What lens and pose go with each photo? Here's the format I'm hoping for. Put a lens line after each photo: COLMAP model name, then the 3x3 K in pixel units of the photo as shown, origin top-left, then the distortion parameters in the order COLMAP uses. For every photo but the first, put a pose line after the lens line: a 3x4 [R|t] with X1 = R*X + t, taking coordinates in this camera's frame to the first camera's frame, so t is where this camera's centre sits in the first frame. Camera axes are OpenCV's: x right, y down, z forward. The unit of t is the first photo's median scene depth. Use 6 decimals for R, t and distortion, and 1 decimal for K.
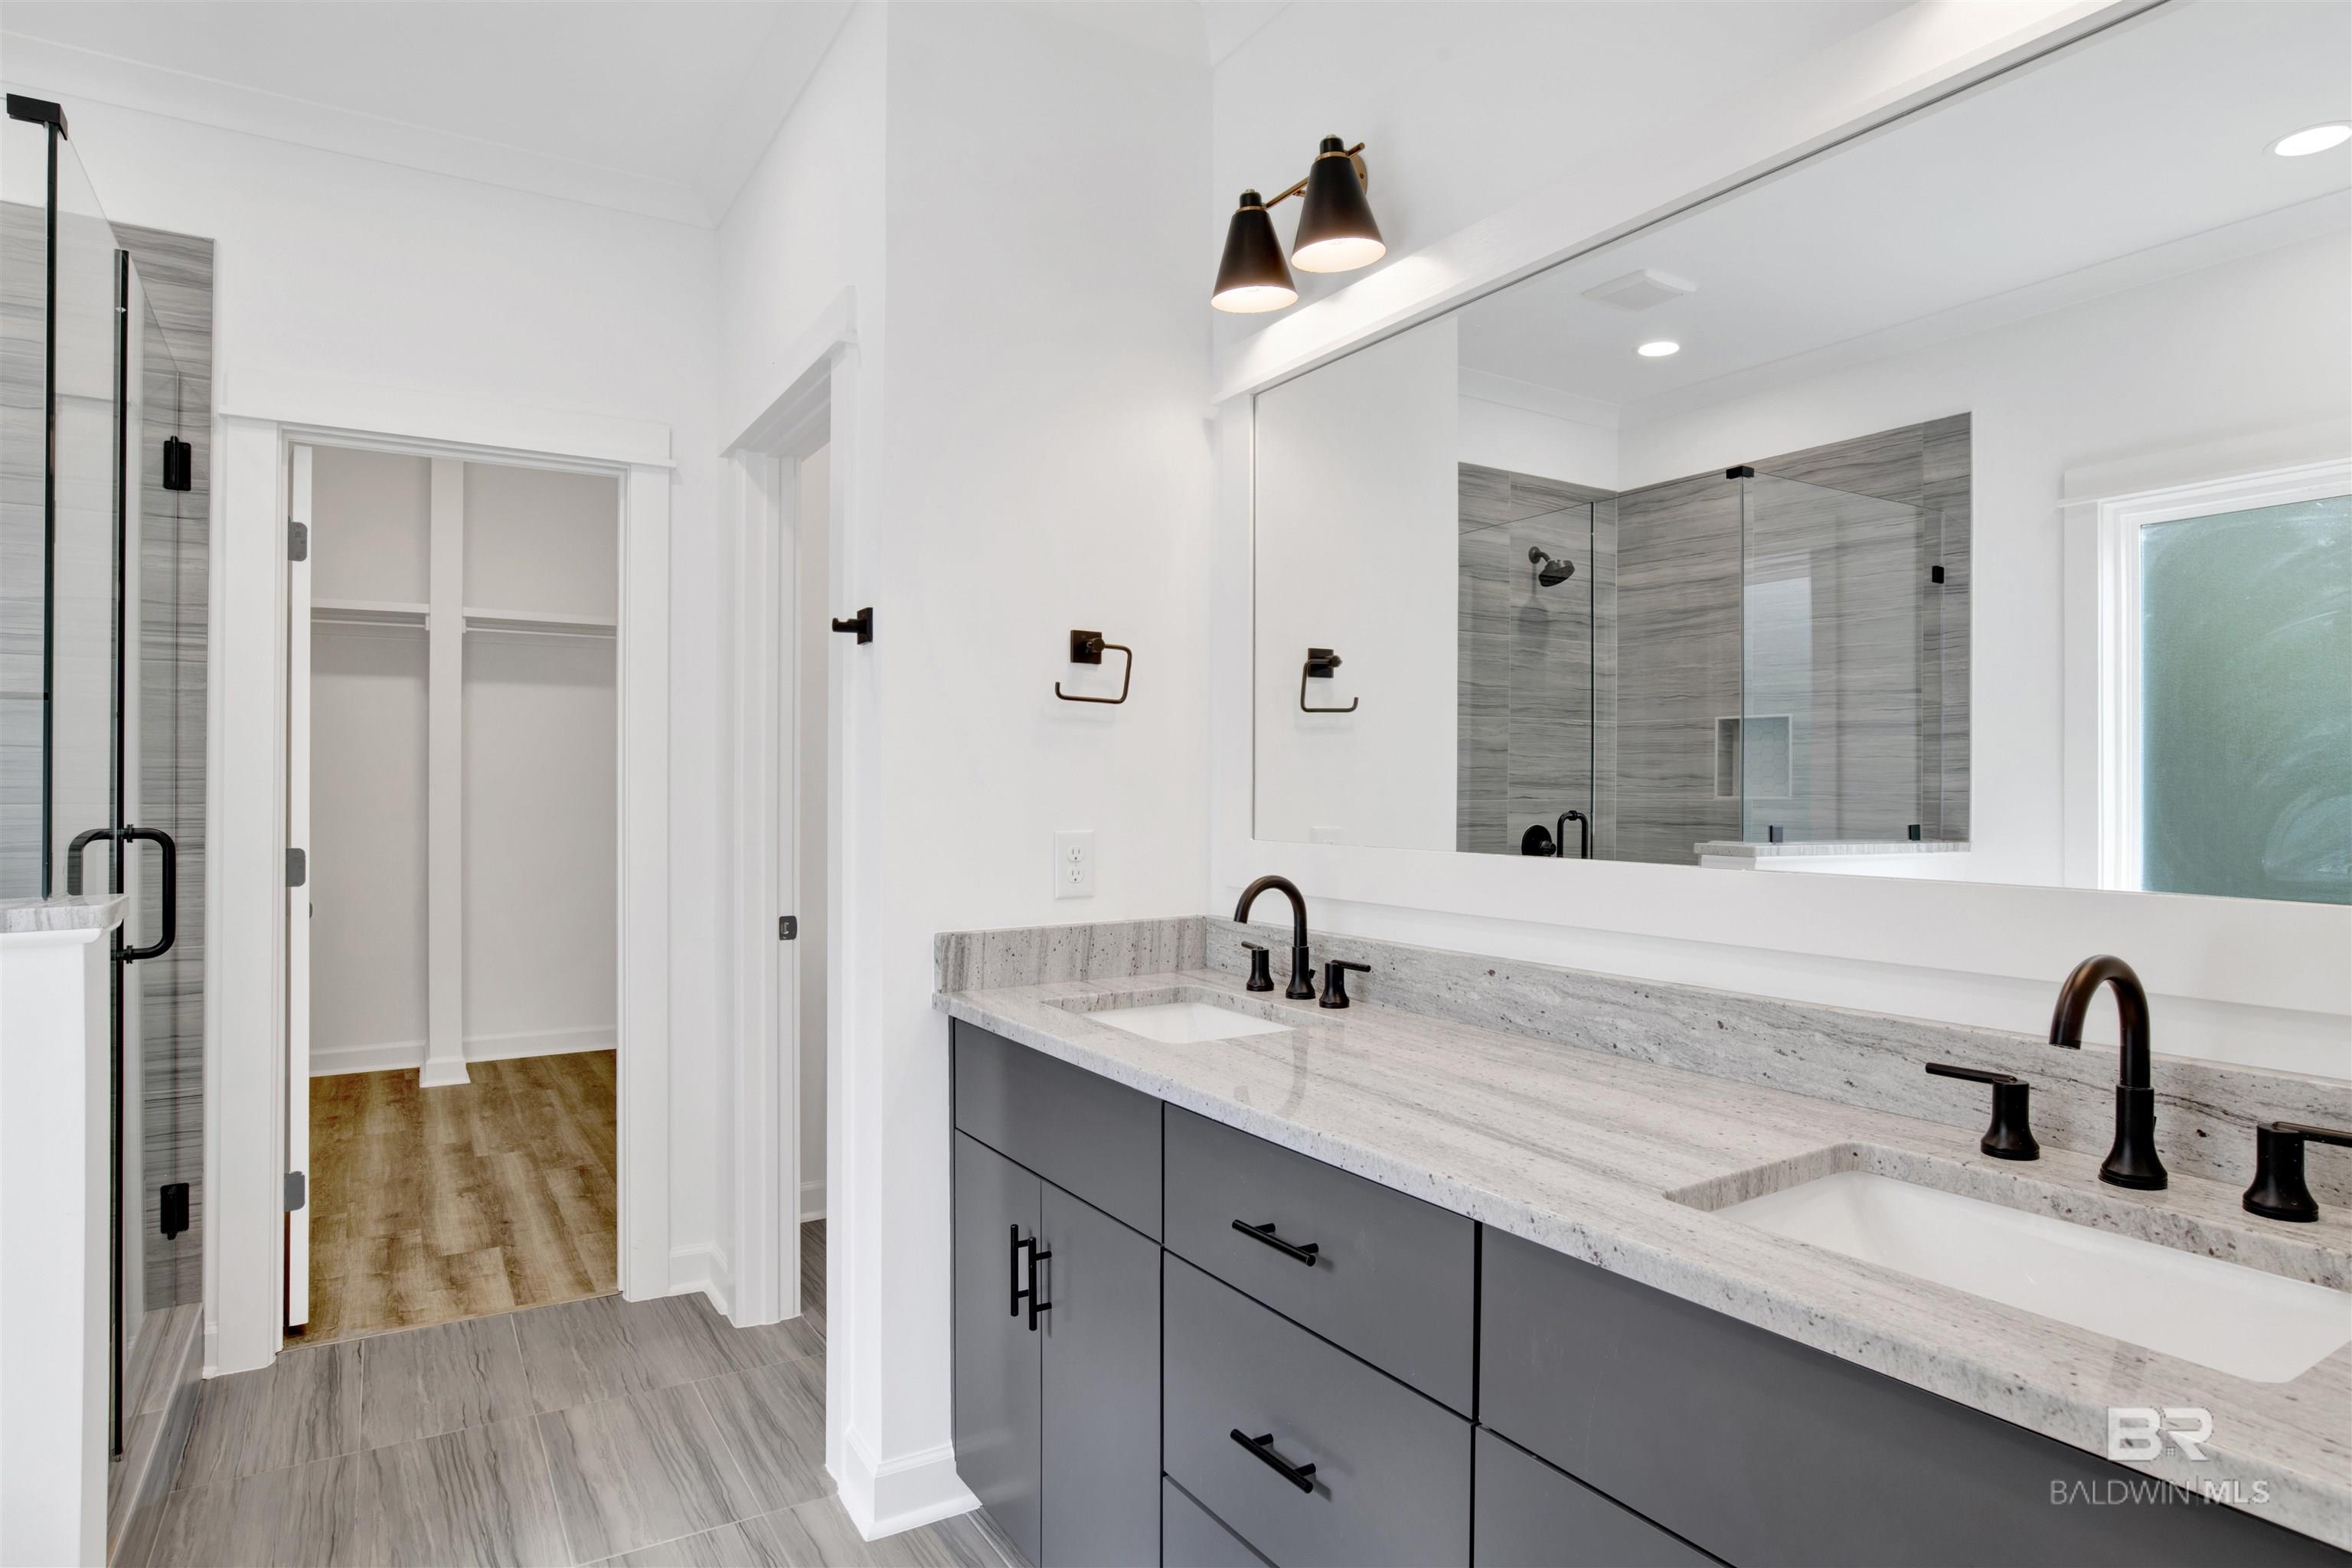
lens RADIAL K [[1307.1, 0, 1172.7], [0, 1307.1, 760.8], [0, 0, 1]] dist [-0.014797, -0.000632]
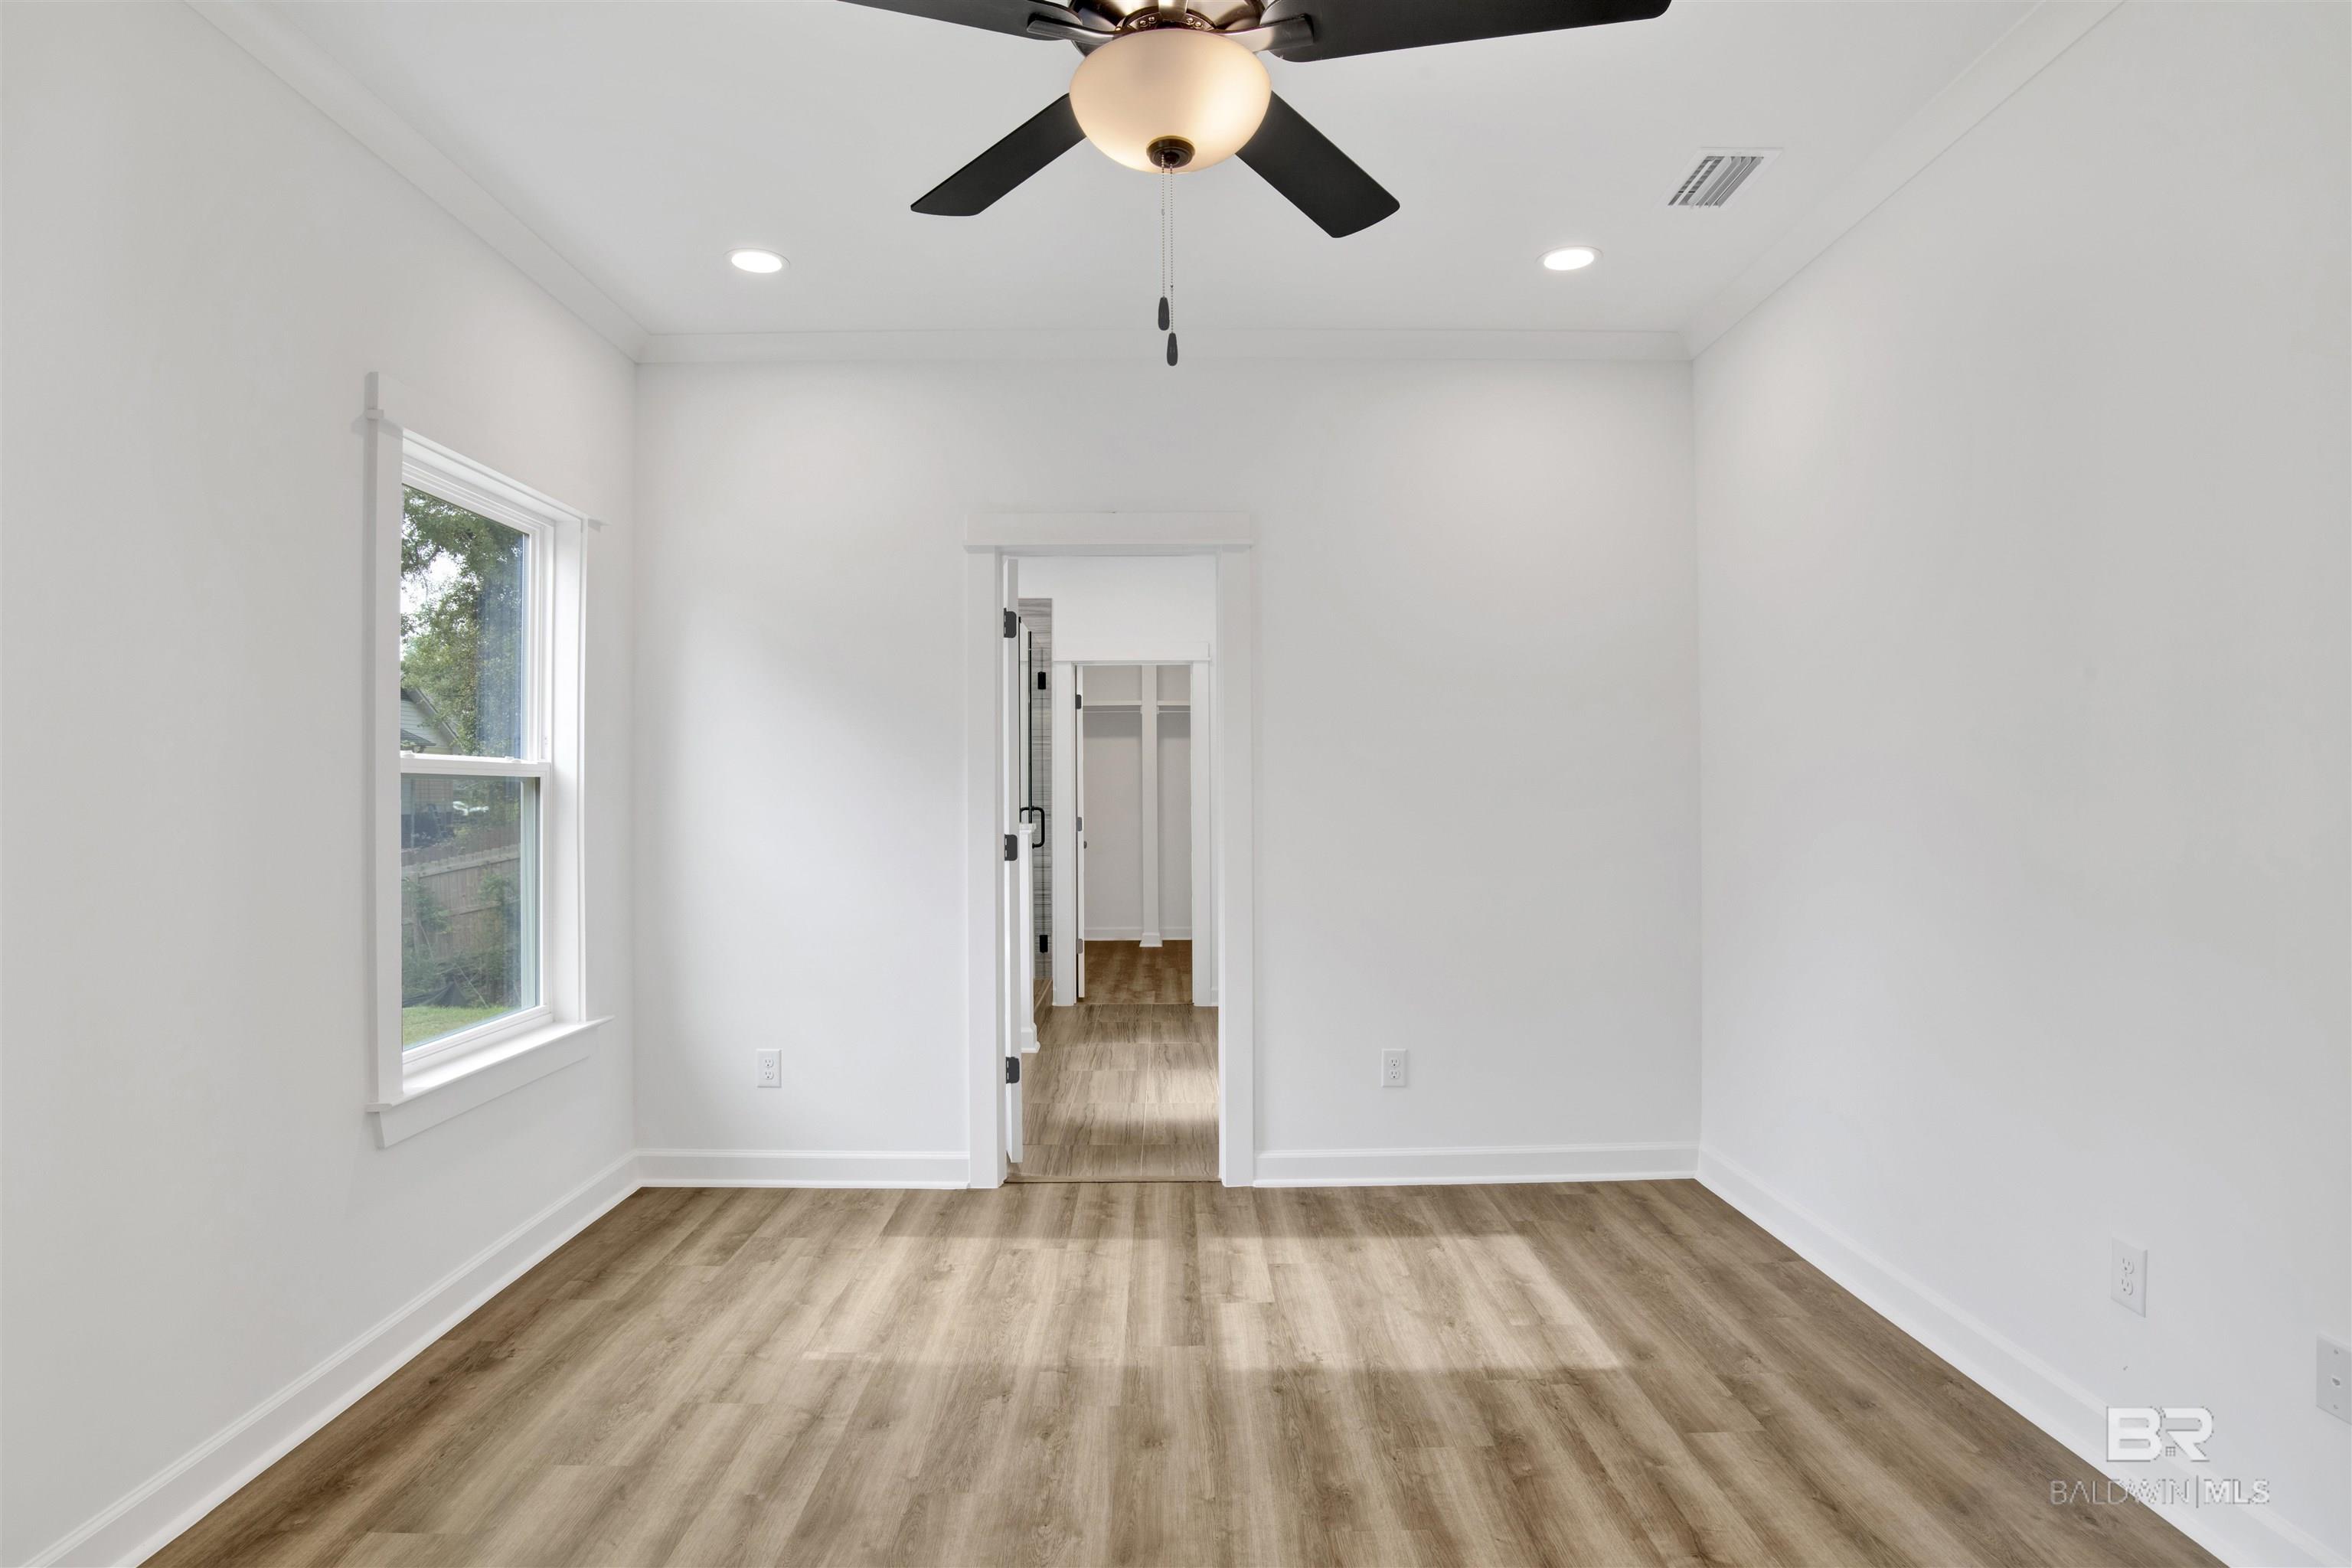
lens RADIAL K [[1255.5, 0, 1162.6], [0, 1255.5, 782.1], [0, 0, 1]] dist [-0.077150, 0.027464]
pose [[0.854548, -0.003611, -0.519360, 1.169774], [0.008527, 0.999939, 0.007079, -0.030362], [0.519302, -0.010478, 0.854526, -1.607215]]
